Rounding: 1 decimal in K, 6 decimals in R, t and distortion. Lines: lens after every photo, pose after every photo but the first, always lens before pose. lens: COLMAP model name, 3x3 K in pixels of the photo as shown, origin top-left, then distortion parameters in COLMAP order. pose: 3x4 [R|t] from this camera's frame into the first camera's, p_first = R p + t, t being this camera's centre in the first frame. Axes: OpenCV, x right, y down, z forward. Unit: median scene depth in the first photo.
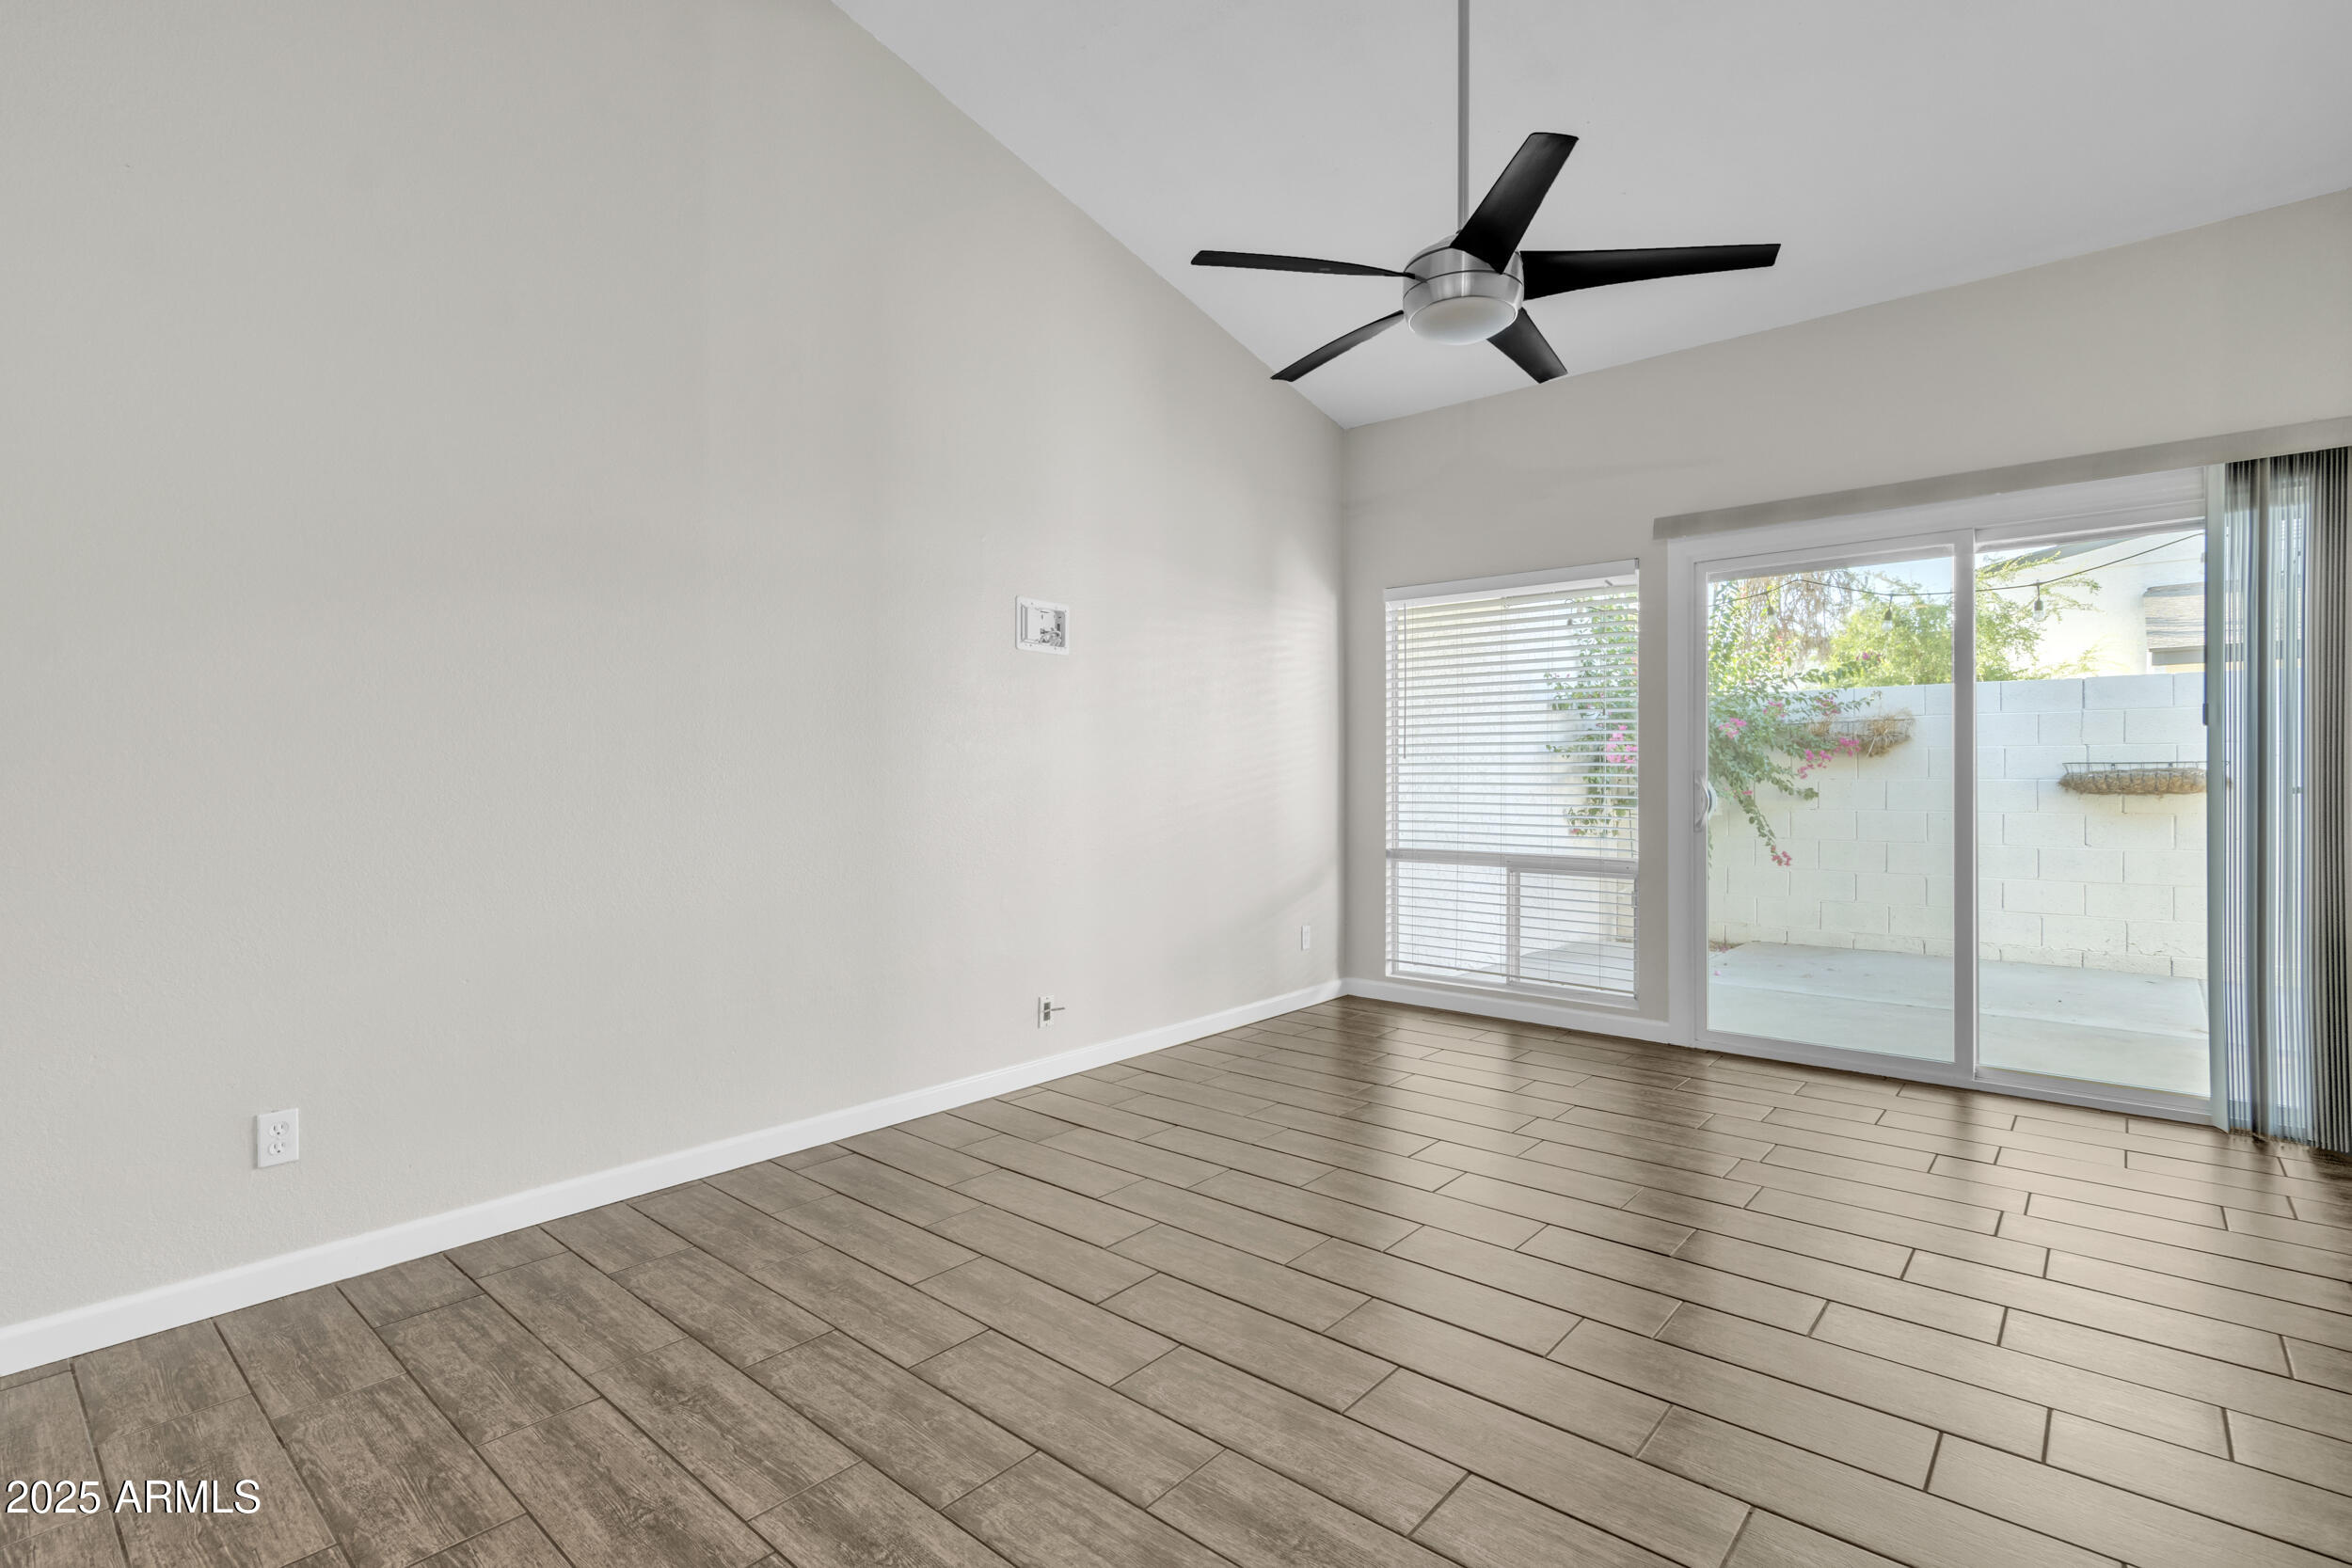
lens RADIAL K [[1099.4, 0, 1189.7], [0, 1099.4, 786.9], [0, 0, 1]] dist [0.002411, -0.000568]
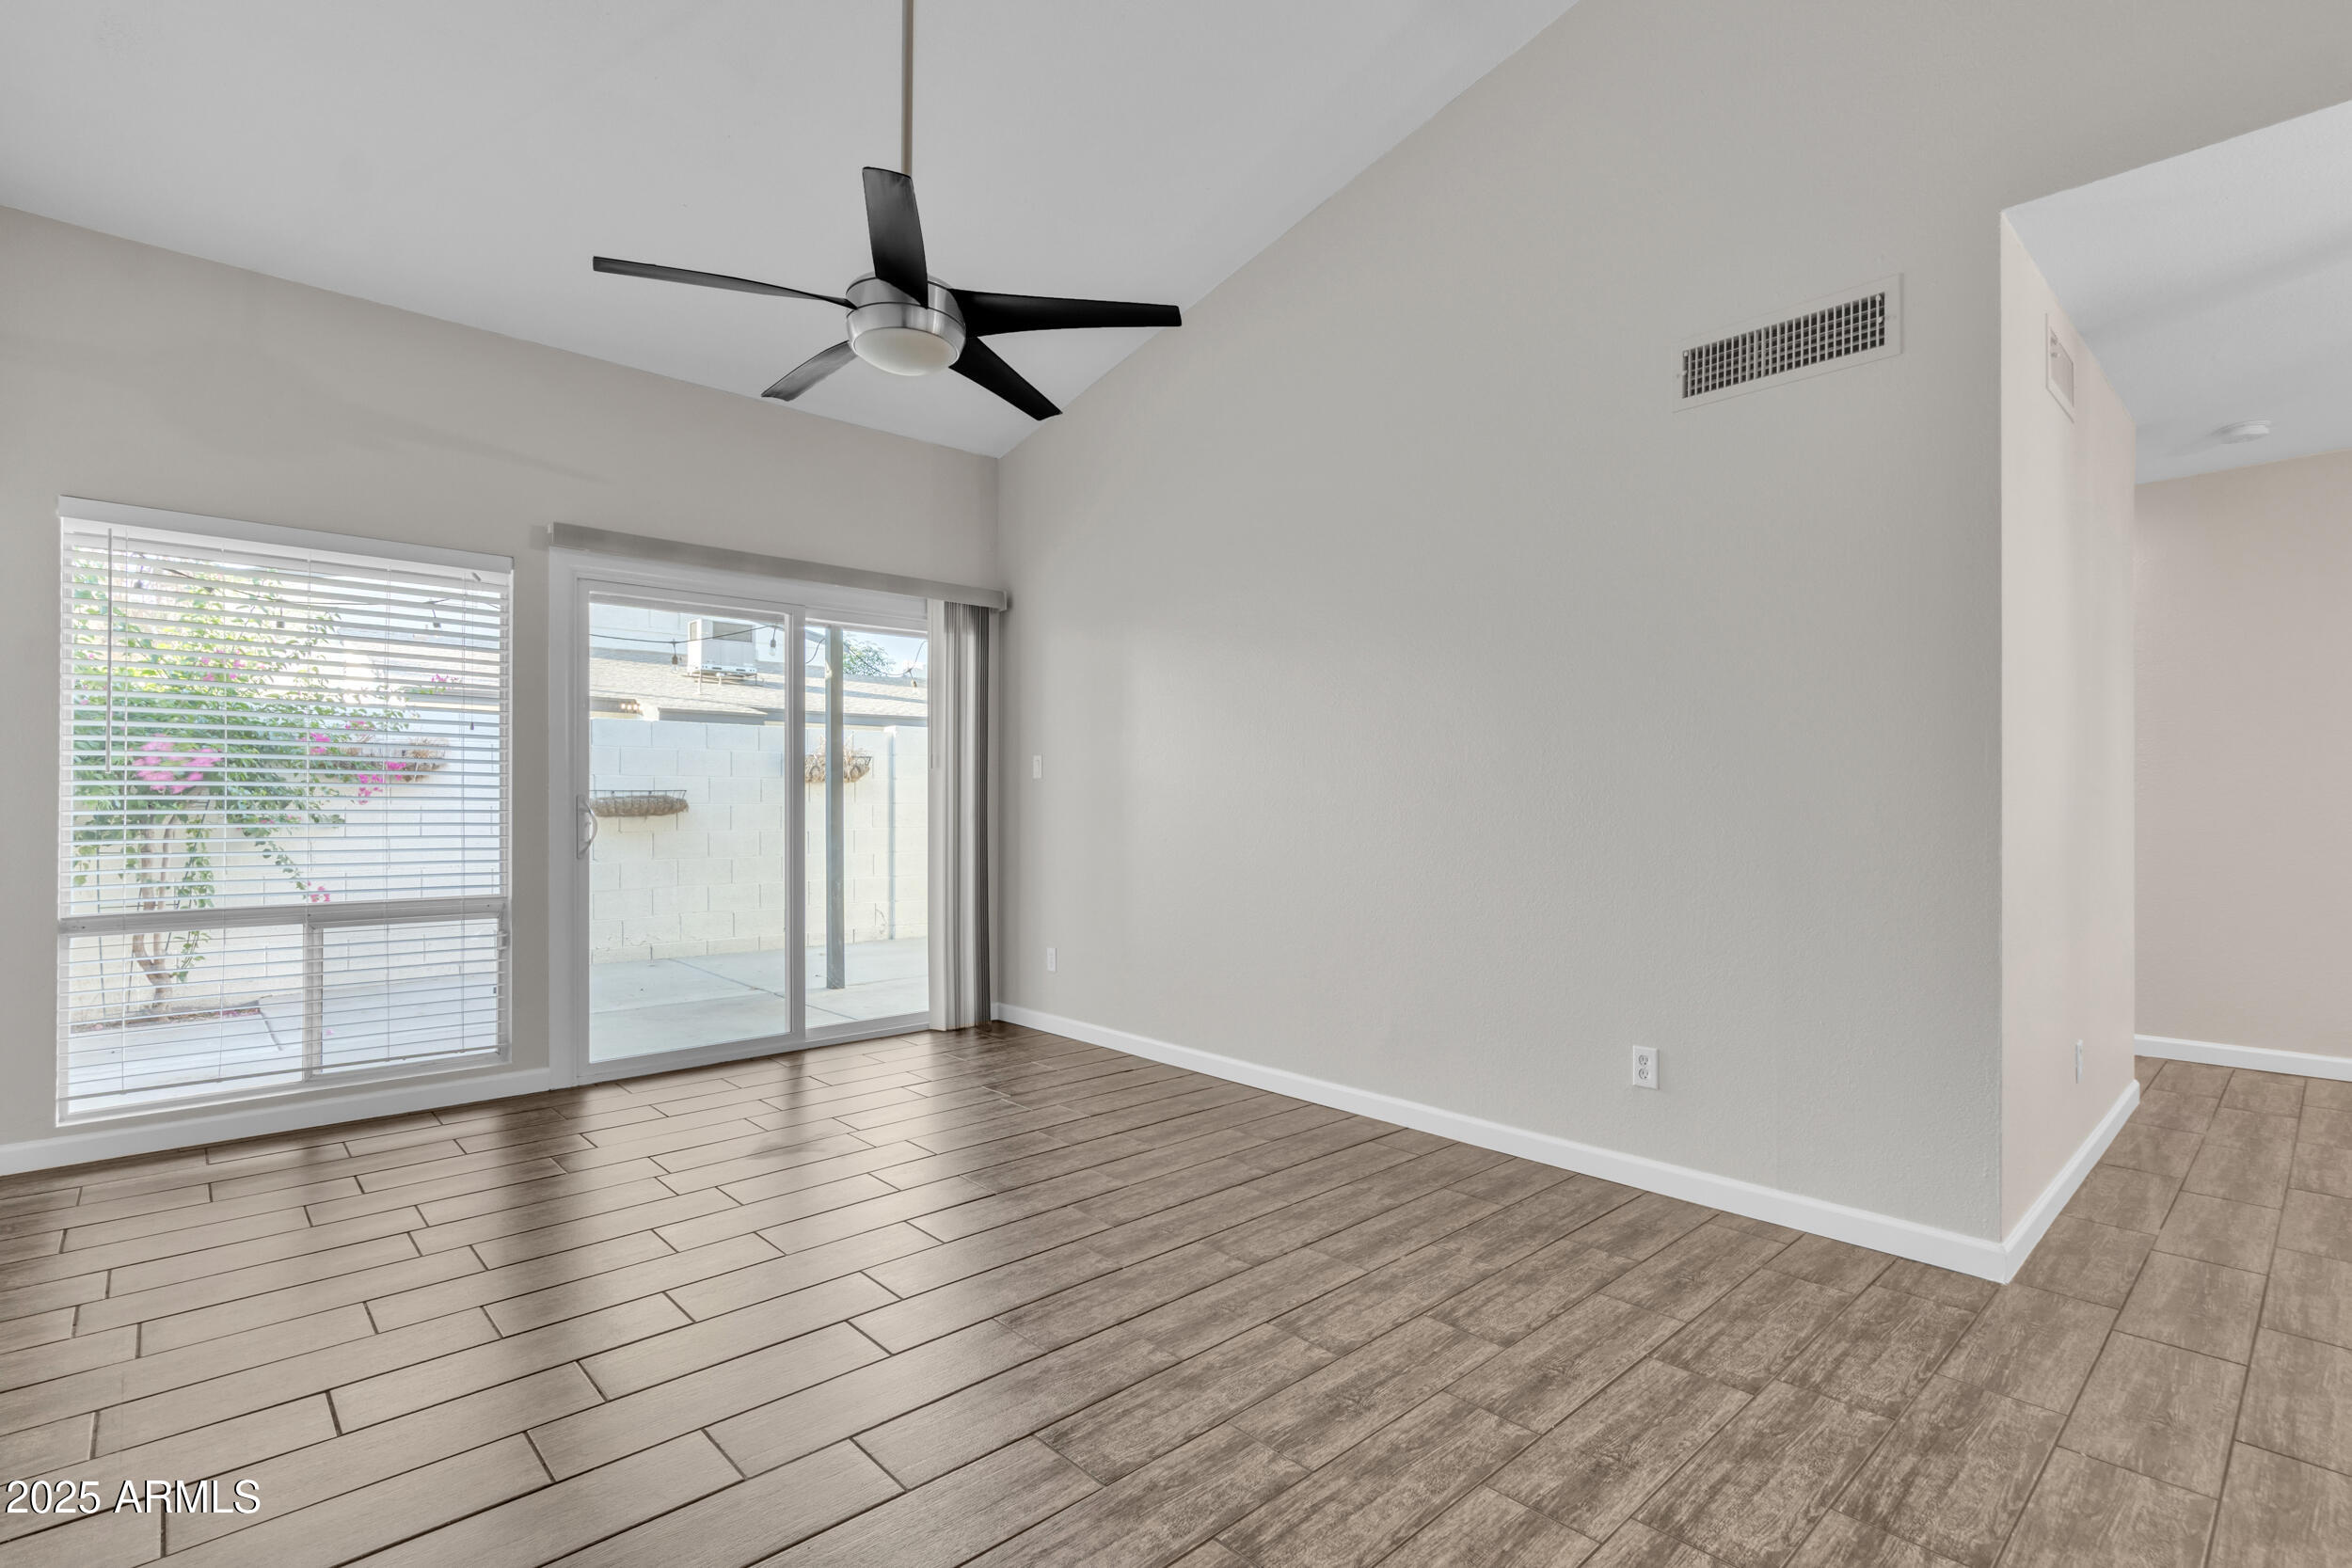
lens RADIAL K [[1099.4, 0, 1180.3], [0, 1099.4, 776.2], [0, 0, 1]] dist [0.002411, -0.000568]
pose [[0.117506, 0.022746, 0.992812, -0.476975], [0.010192, 0.999657, -0.024109, -0.002289], [-0.993020, 0.012951, 0.117234, 0.410870]]
